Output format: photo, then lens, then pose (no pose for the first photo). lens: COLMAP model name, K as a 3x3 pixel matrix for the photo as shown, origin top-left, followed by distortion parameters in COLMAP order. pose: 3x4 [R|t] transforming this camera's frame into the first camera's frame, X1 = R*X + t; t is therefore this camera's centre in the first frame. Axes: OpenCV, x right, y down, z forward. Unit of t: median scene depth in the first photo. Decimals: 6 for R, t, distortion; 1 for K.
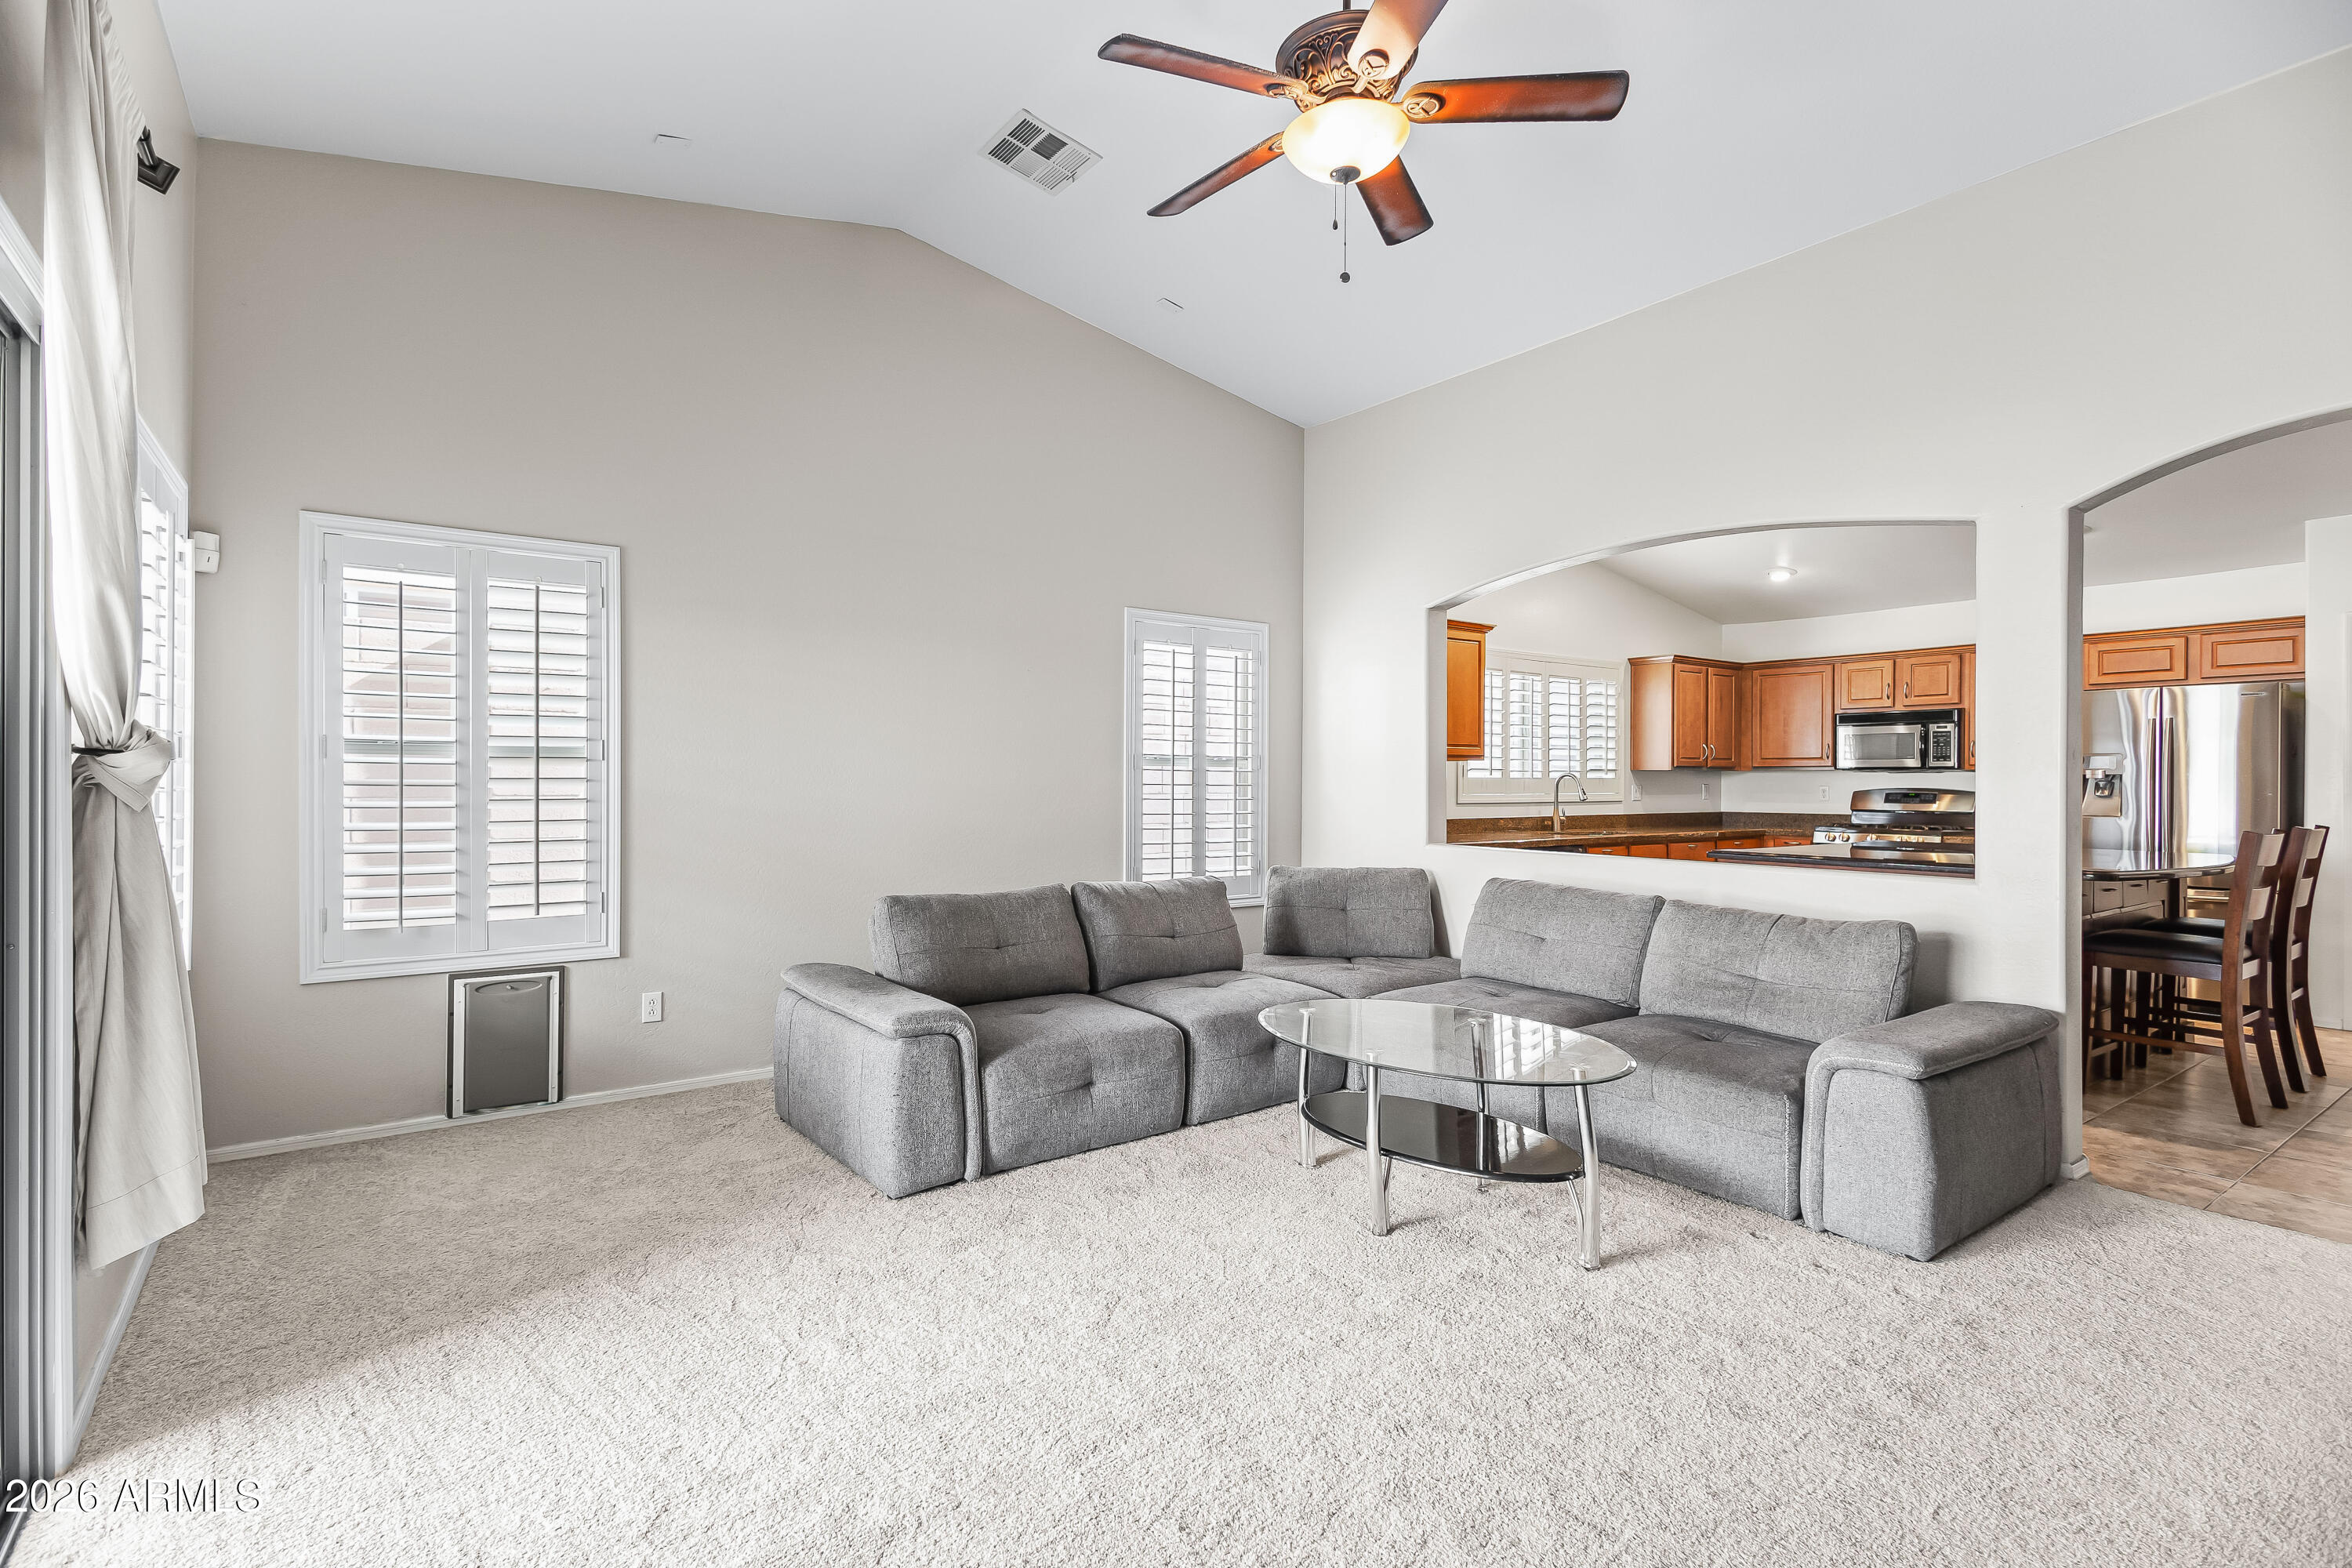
lens RADIAL K [[1102.7, 0, 1164.4], [0, 1102.7, 772.6], [0, 0, 1]] dist [-0.001696, 0.000045]
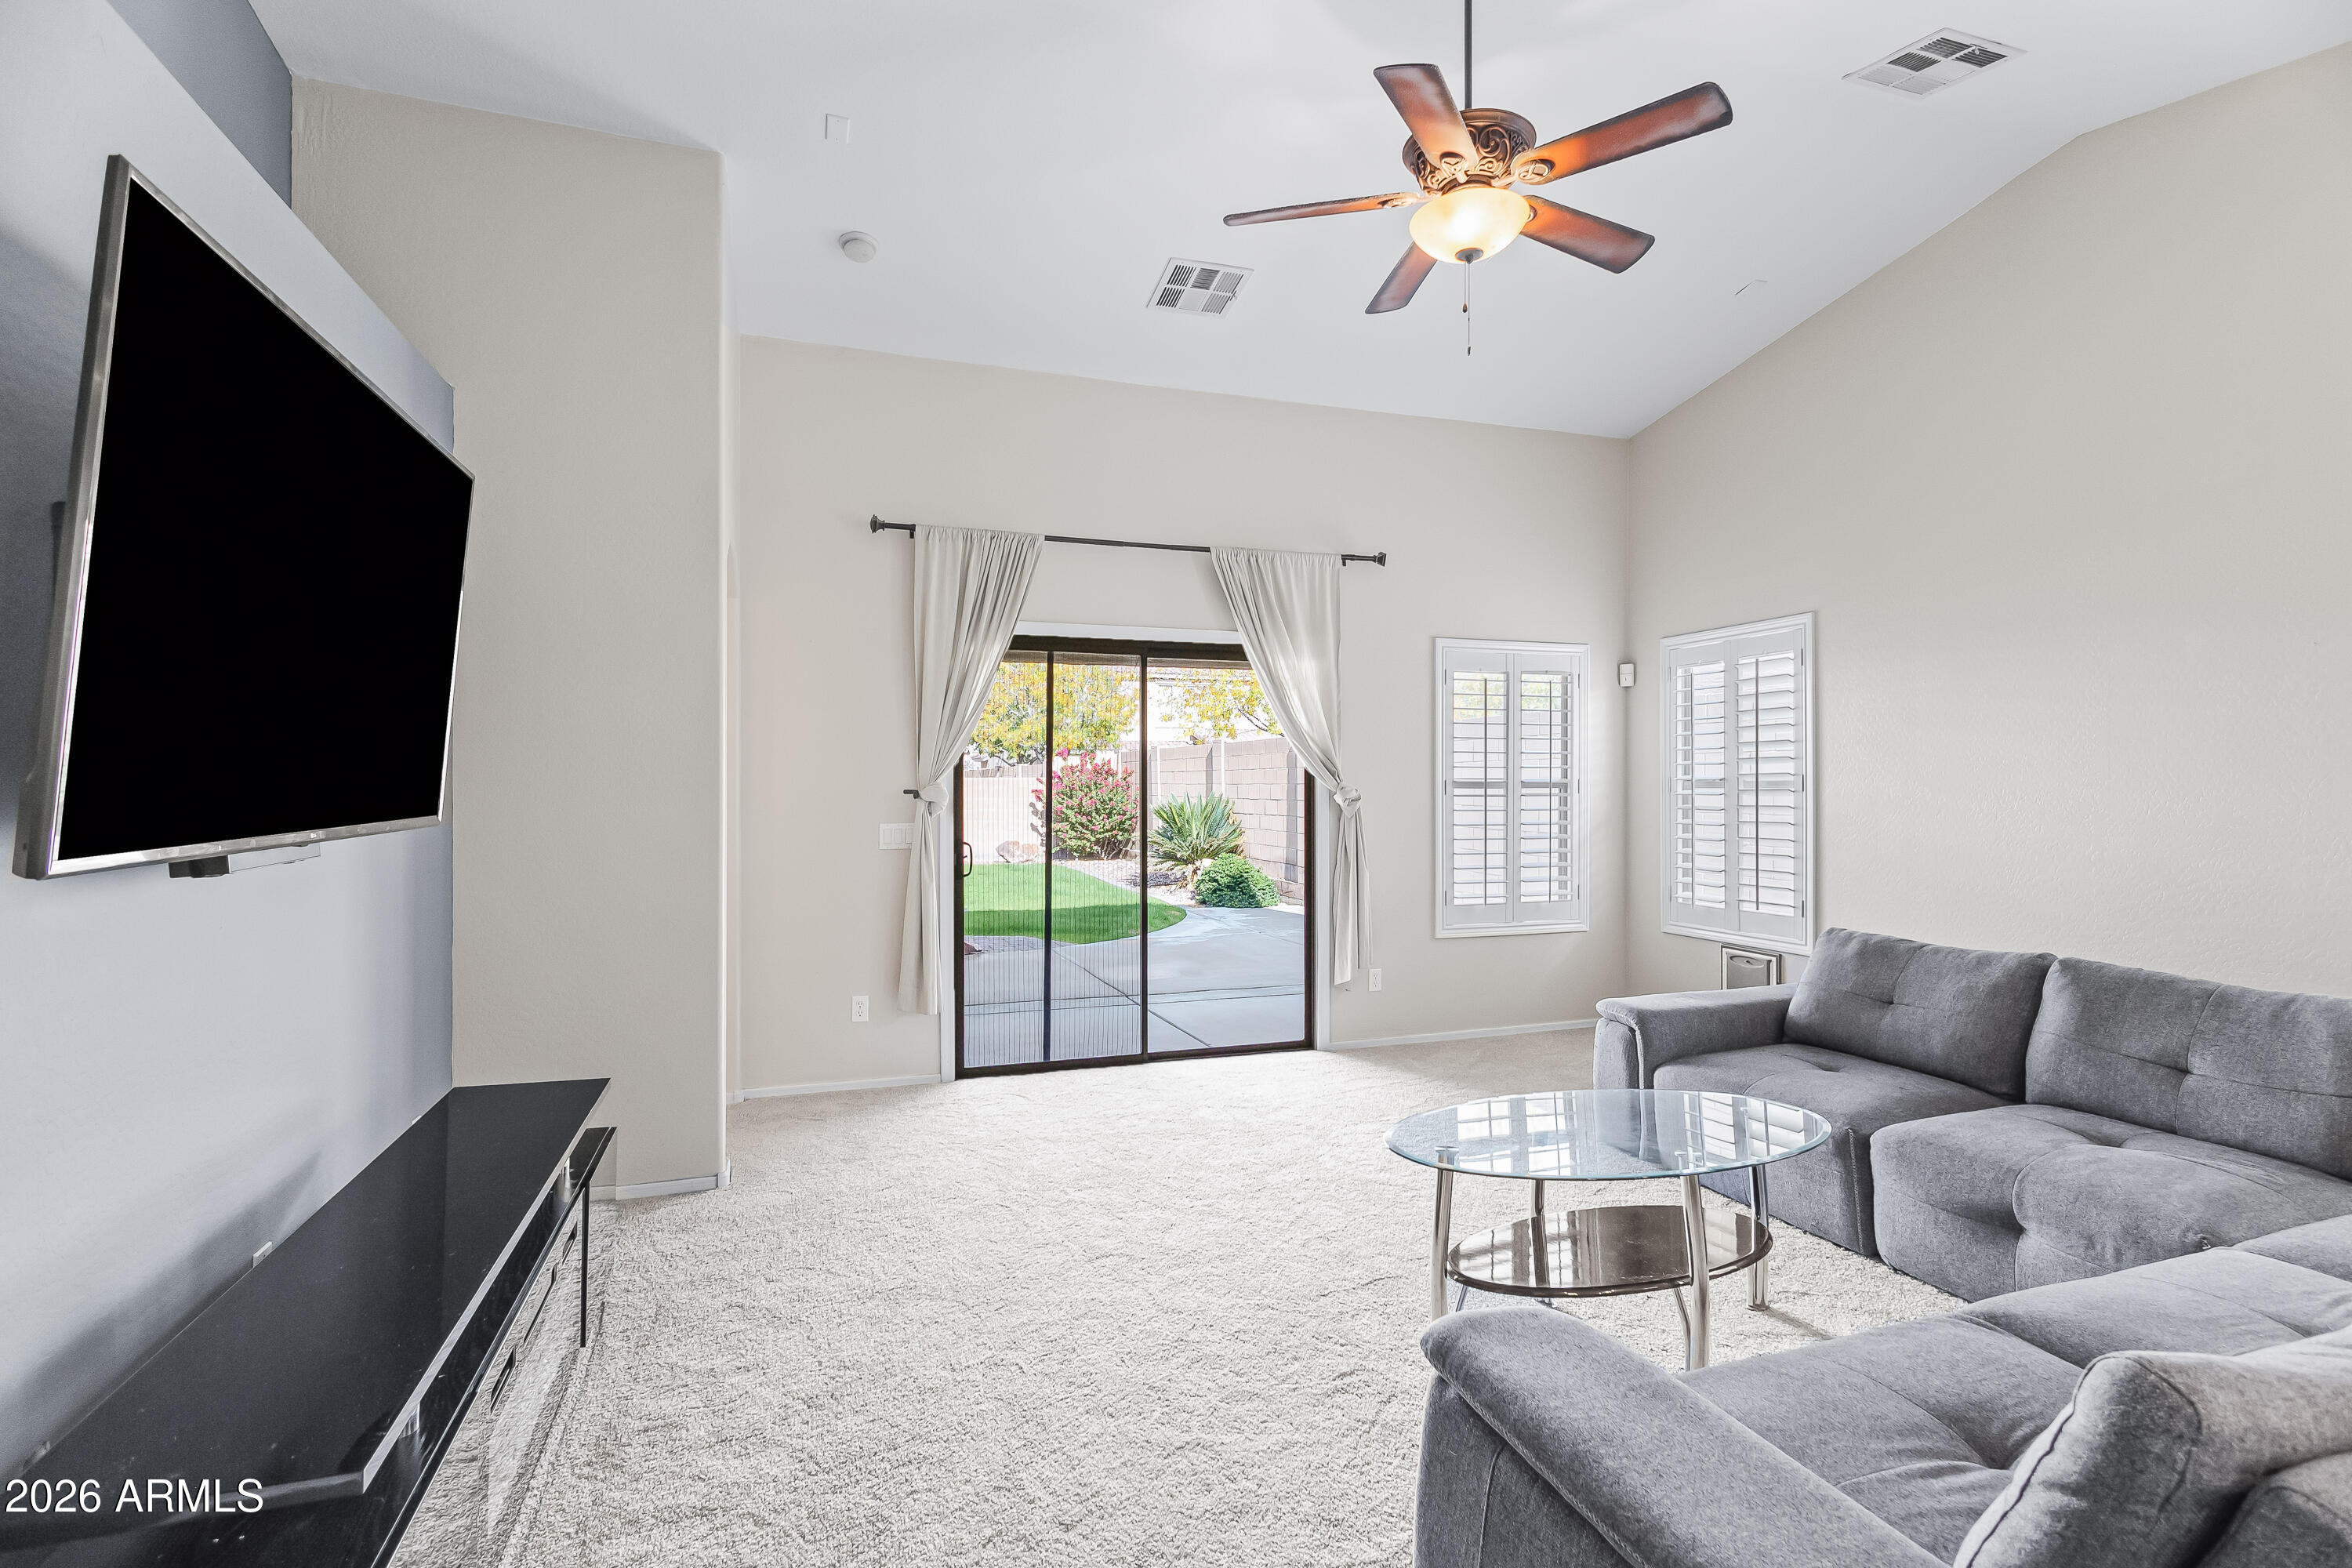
lens RADIAL K [[1129.4, 0, 1176.0], [0, 1129.4, 784.0], [0, 0, 1]] dist [0.021977, -0.000192]
pose [[-0.316185, -0.017425, -0.948538, 0.910339], [-0.015800, 0.999789, -0.013100, 0.007547], [0.948566, 0.010845, -0.316393, 0.748325]]
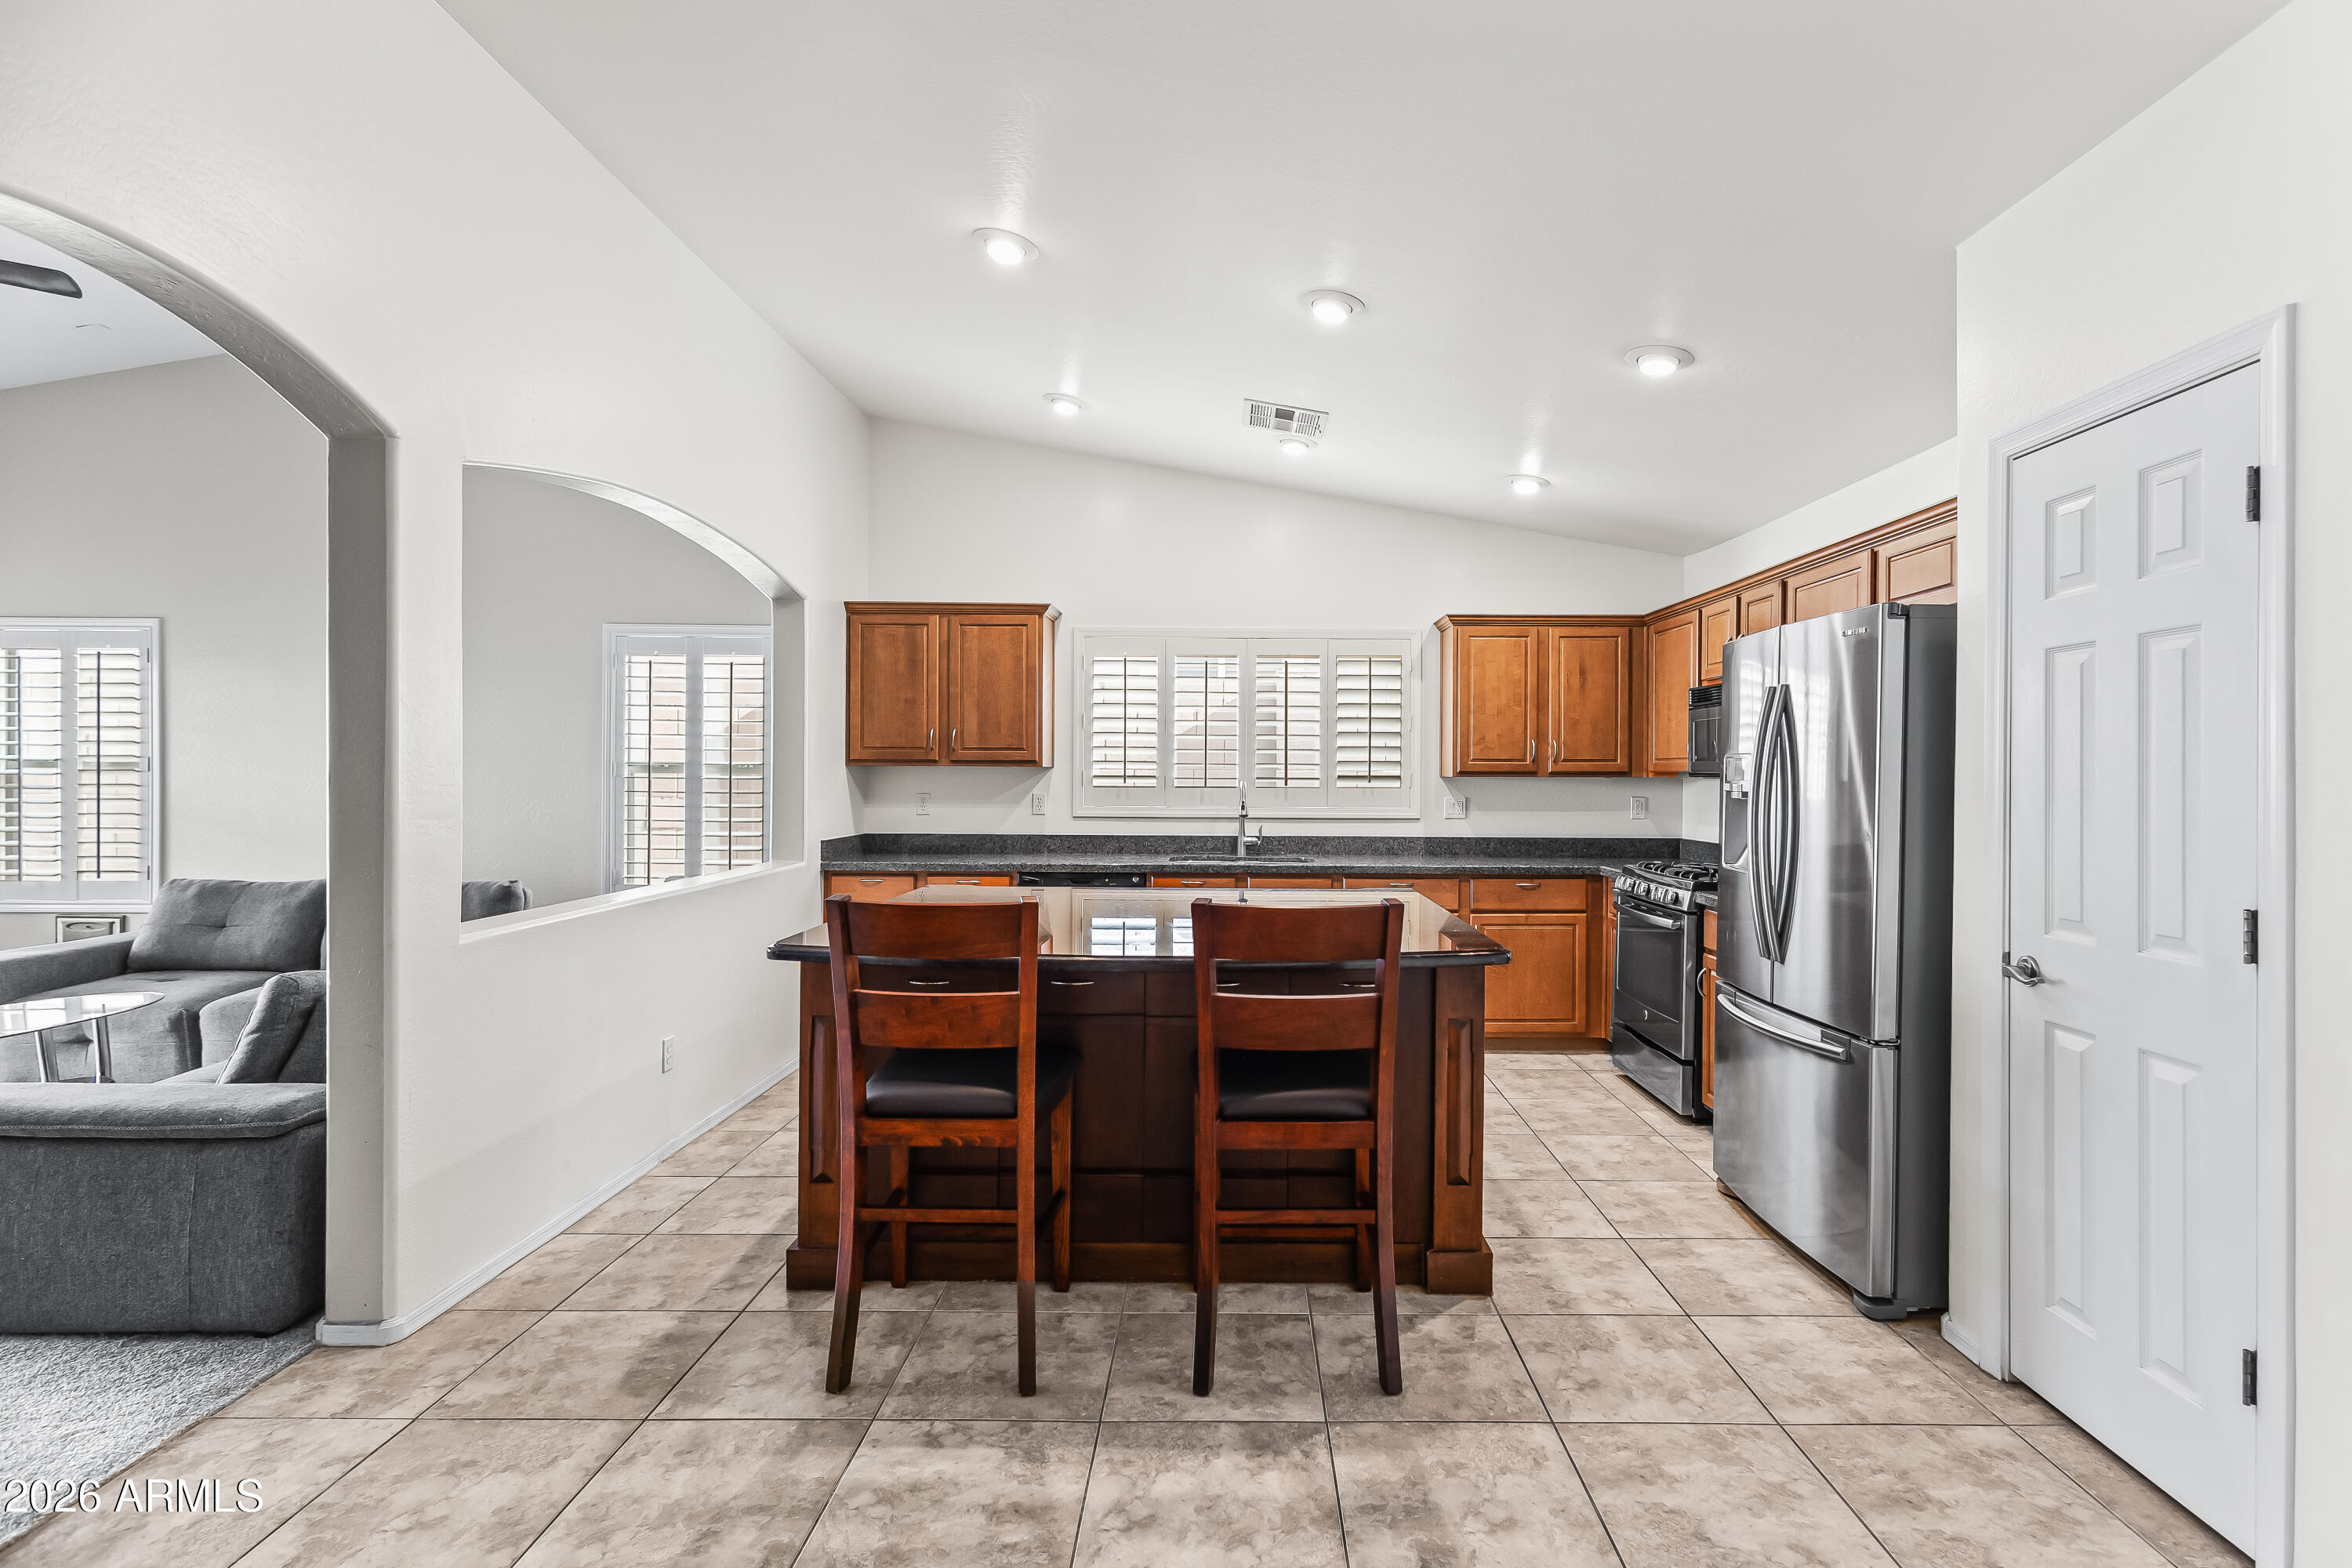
lens RADIAL K [[1138.2, 0, 1260.5], [0, 1138.2, 775.8], [0, 0, 1]] dist [-0.001825, -0.001098]
pose [[0.815372, -0.008984, -0.578867, 1.500685], [0.000405, 0.999888, -0.014947, 0.016606], [0.578937, 0.011953, 0.815285, 0.647931]]
